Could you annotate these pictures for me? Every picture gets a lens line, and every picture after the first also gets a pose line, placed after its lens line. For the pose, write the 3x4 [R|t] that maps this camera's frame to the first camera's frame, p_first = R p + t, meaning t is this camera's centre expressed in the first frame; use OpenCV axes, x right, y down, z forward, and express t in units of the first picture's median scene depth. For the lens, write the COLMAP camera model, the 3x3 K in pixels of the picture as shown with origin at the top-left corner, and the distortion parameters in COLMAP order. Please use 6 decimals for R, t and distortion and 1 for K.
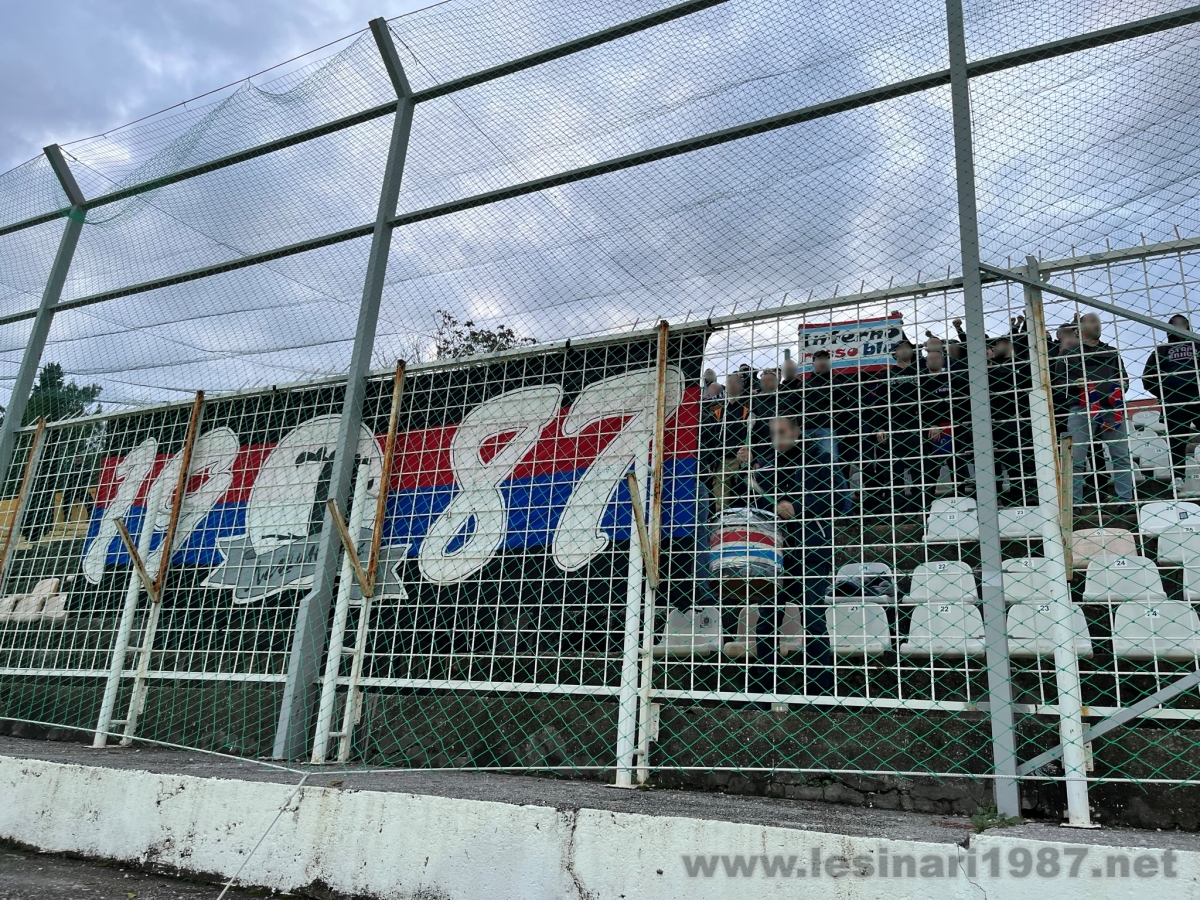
lens RADIAL K [[899.7, 0, 600.7], [0, 899.7, 423.9], [0, 0, 1]] dist [0.028114, -0.000316]
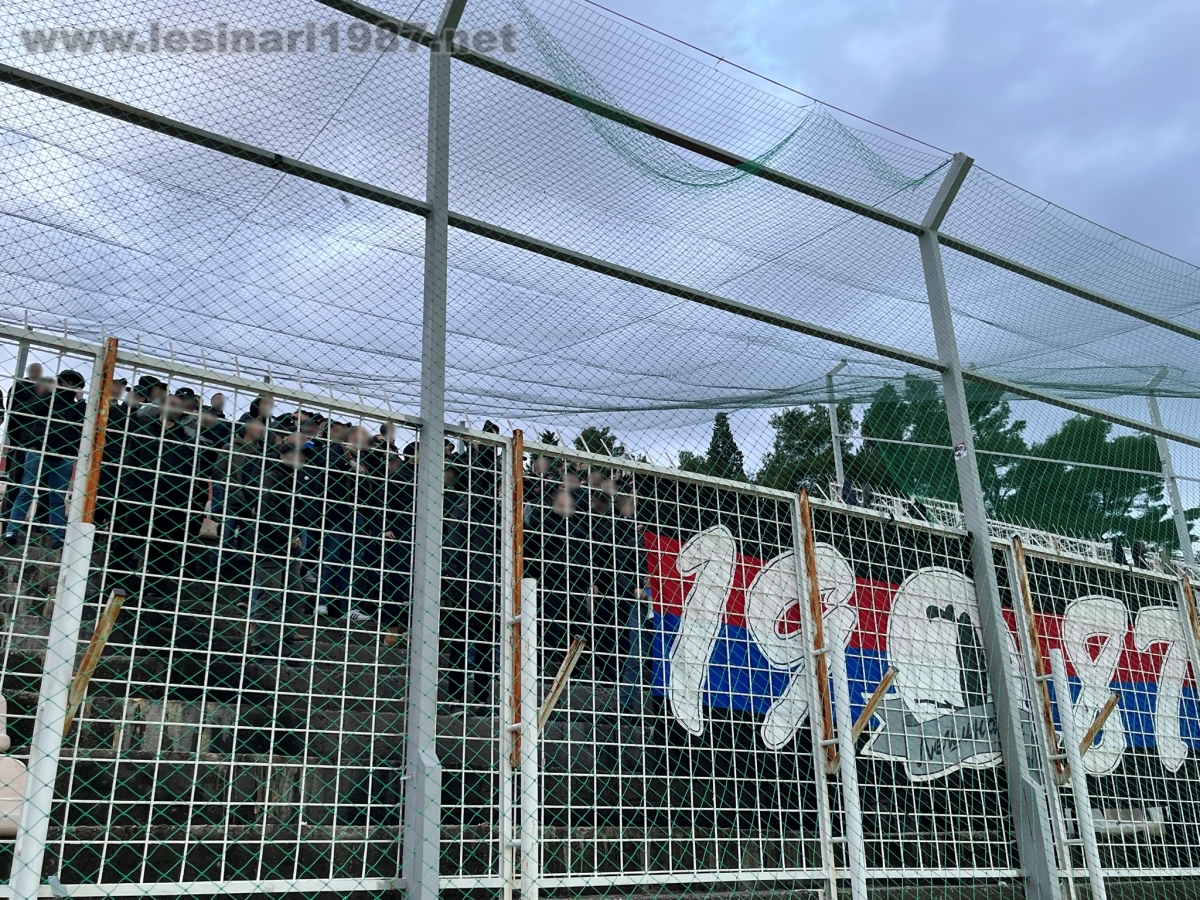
lens RADIAL K [[1155.5, 0, 600.0], [0, 1155.5, 450.0], [0, 0, 1]] dist [0.024561, 0.005591]
pose [[0.510457, 0.262388, 0.818893, -1.487634], [-0.216664, 0.960830, -0.172809, 0.154102], [-0.832160, -0.089213, 0.547313, 0.690924]]
